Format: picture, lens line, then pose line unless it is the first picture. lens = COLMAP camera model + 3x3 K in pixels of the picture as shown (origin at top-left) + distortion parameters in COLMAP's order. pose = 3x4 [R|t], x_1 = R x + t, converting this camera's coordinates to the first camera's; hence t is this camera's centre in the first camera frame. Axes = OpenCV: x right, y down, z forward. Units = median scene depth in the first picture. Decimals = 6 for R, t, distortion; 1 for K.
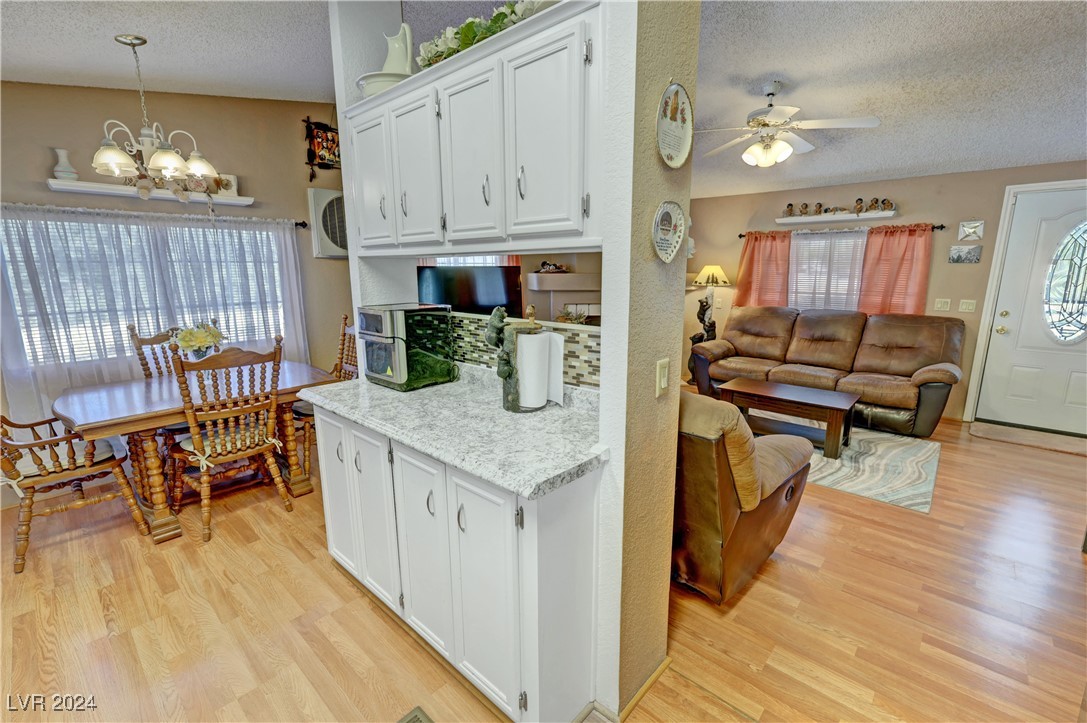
lens RADIAL K [[474.0, 0, 545.9], [0, 474.0, 360.3], [0, 0, 1]] dist [0.001360, -0.000141]
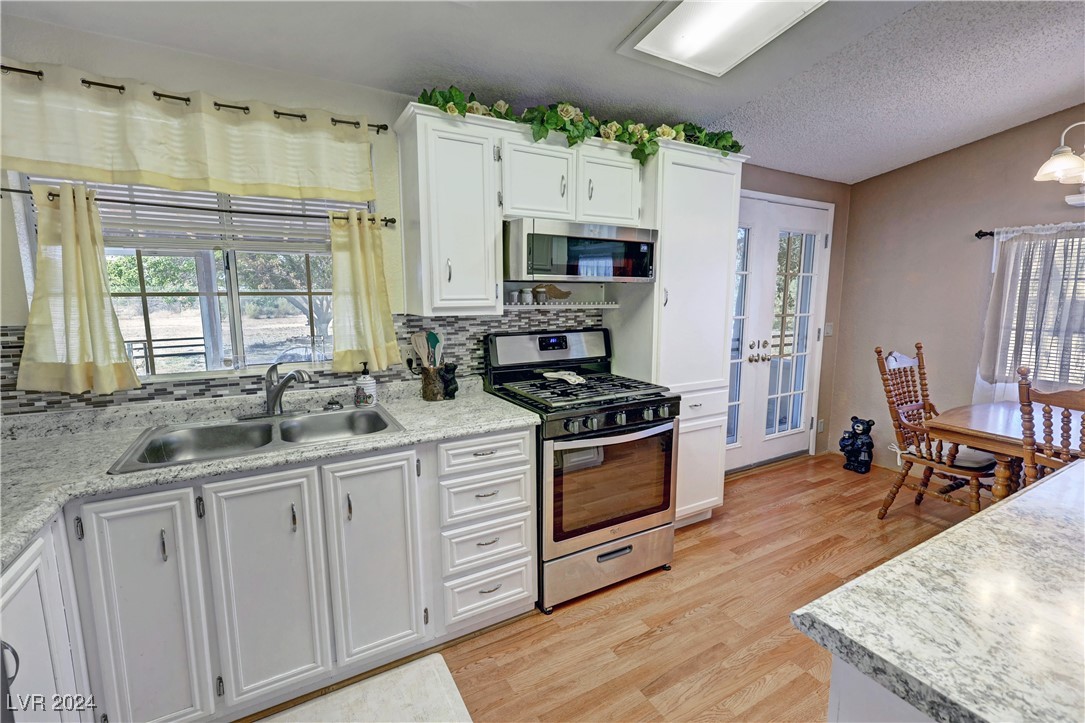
lens RADIAL K [[473.1, 0, 544.9], [0, 473.1, 360.3], [0, 0, 1]] dist [0.001360, -0.000141]
pose [[-0.310373, 0.138782, -0.940430, 0.157411], [-0.182959, 0.962069, 0.202358, -0.029805], [0.932842, 0.234867, -0.273209, 0.194383]]
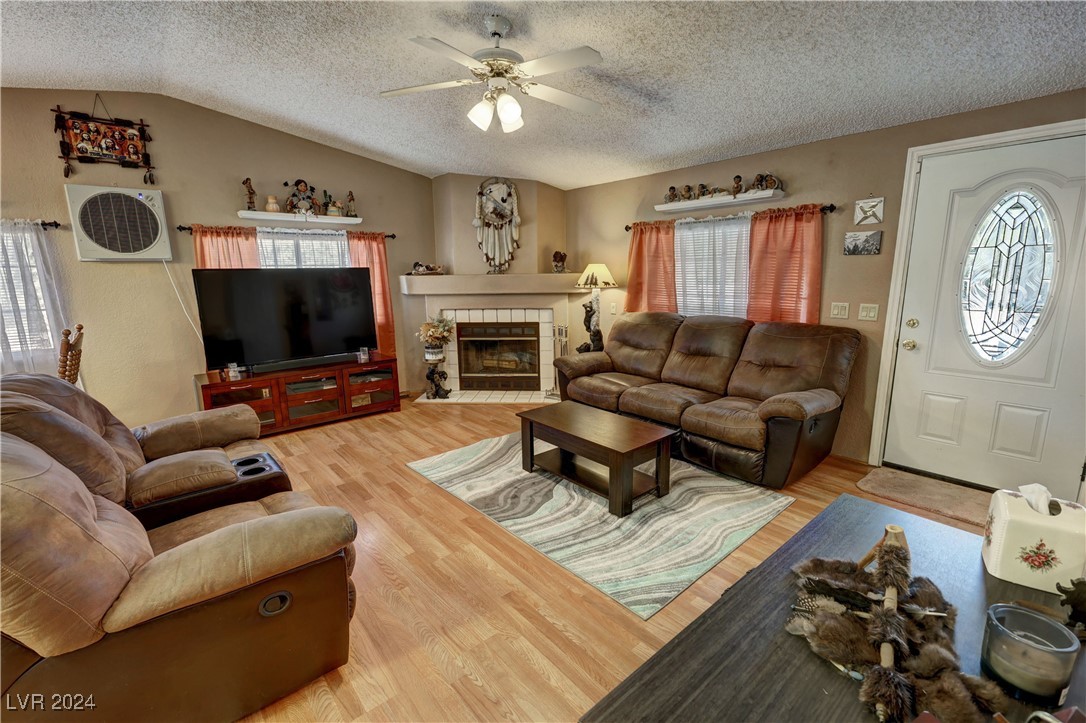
lens RADIAL K [[473.5, 0, 545.4], [0, 473.5, 360.3], [0, 0, 1]] dist [0.001360, -0.000141]
pose [[0.992034, 0.010631, -0.125522, 0.458613], [-0.011293, 0.999926, -0.004564, -0.028200], [0.125464, 0.005945, 0.992080, 0.186814]]
